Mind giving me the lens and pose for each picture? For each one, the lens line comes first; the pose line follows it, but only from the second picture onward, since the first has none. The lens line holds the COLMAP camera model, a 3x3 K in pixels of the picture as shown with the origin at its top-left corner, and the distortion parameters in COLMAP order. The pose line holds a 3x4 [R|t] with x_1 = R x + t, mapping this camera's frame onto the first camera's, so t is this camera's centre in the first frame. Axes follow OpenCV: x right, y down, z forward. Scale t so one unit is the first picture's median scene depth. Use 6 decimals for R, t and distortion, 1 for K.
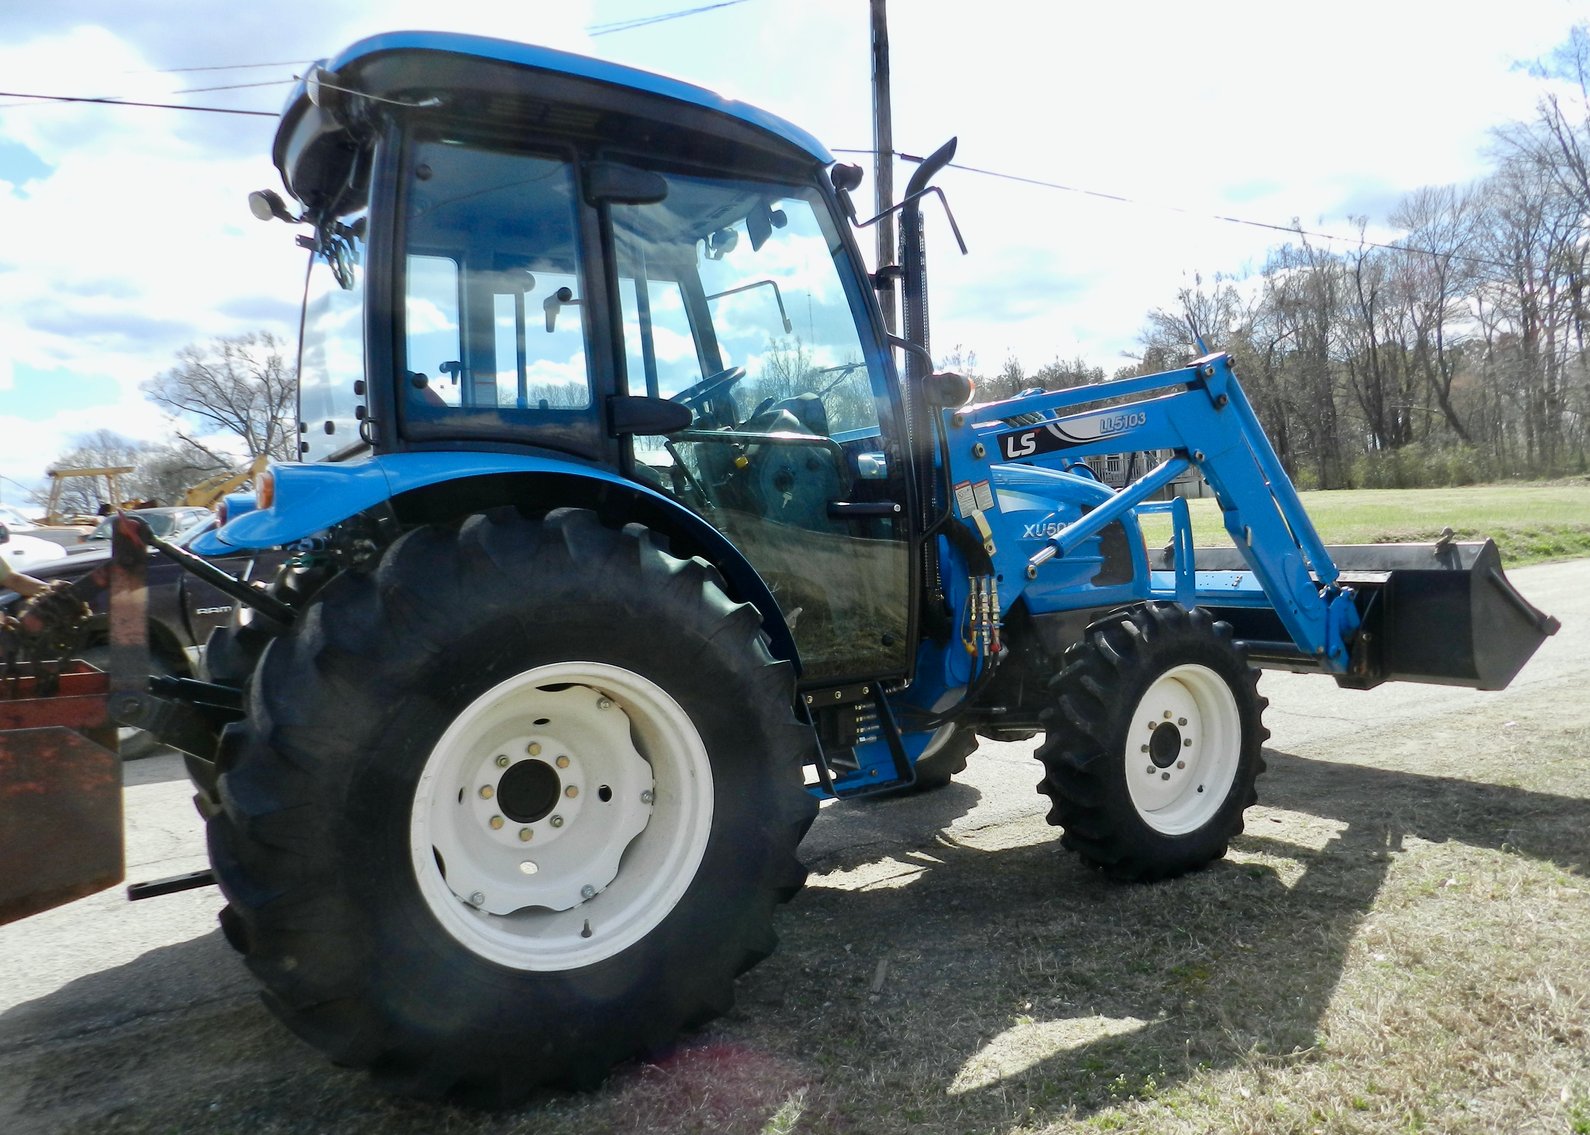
lens RADIAL K [[1055.9, 0, 794.7], [0, 1055.9, 584.3], [0, 0, 1]] dist [0.016694, -0.004575]
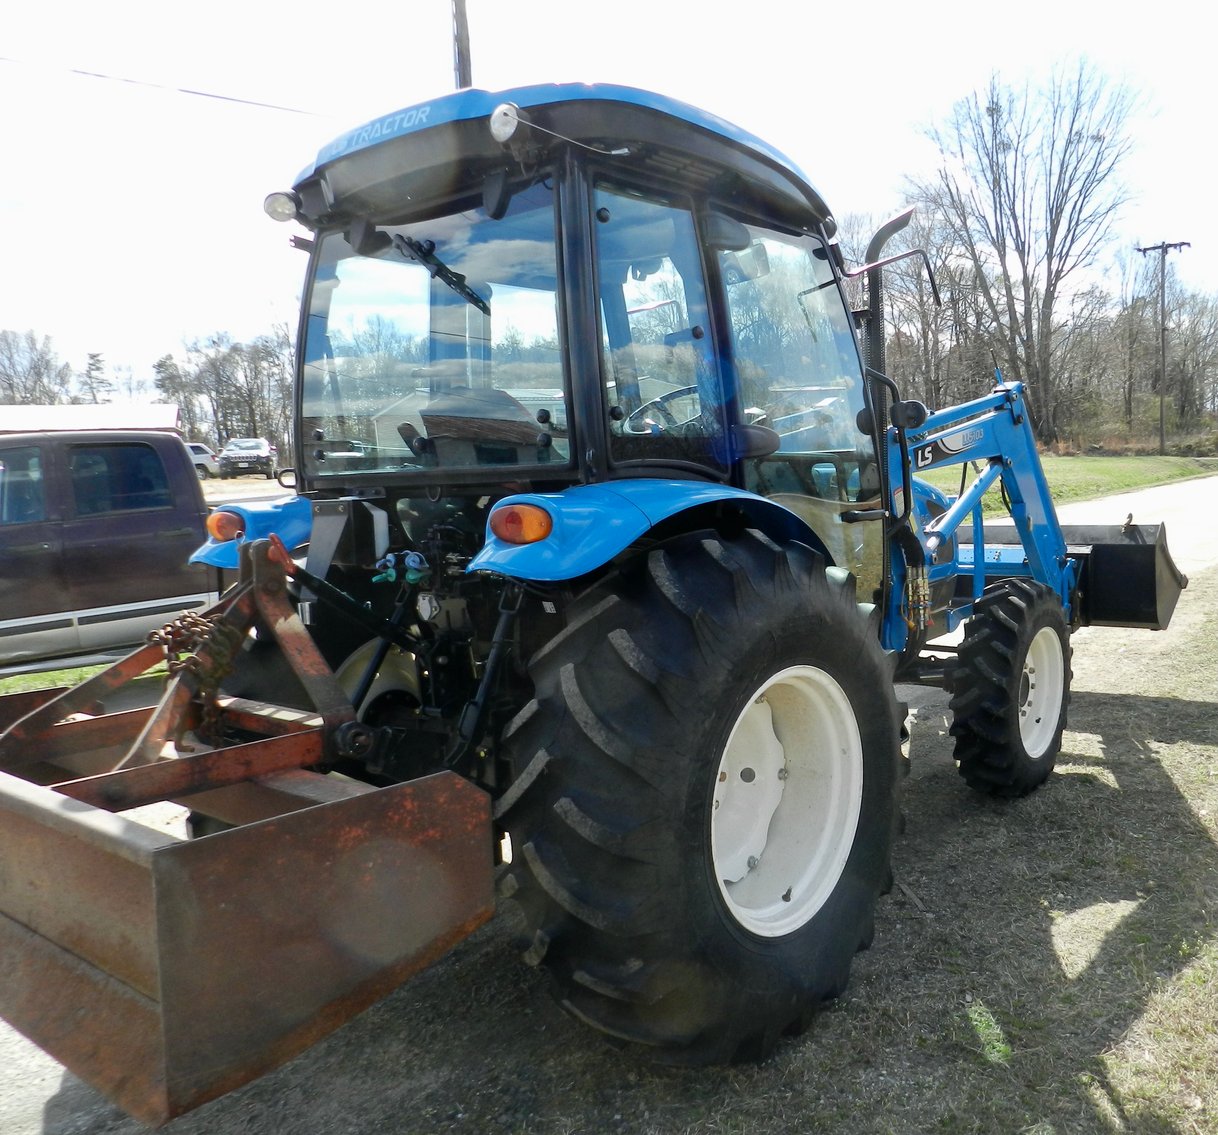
lens RADIAL K [[970.5, 0, 609.4], [0, 970.5, 560.3], [0, 0, 1]] dist [0.005317, 0.004170]
pose [[0.940026, -0.029669, 0.339809, -0.546928], [0.018894, 0.999210, 0.034977, -0.060080], [-0.340578, -0.026459, 0.939844, 0.058295]]
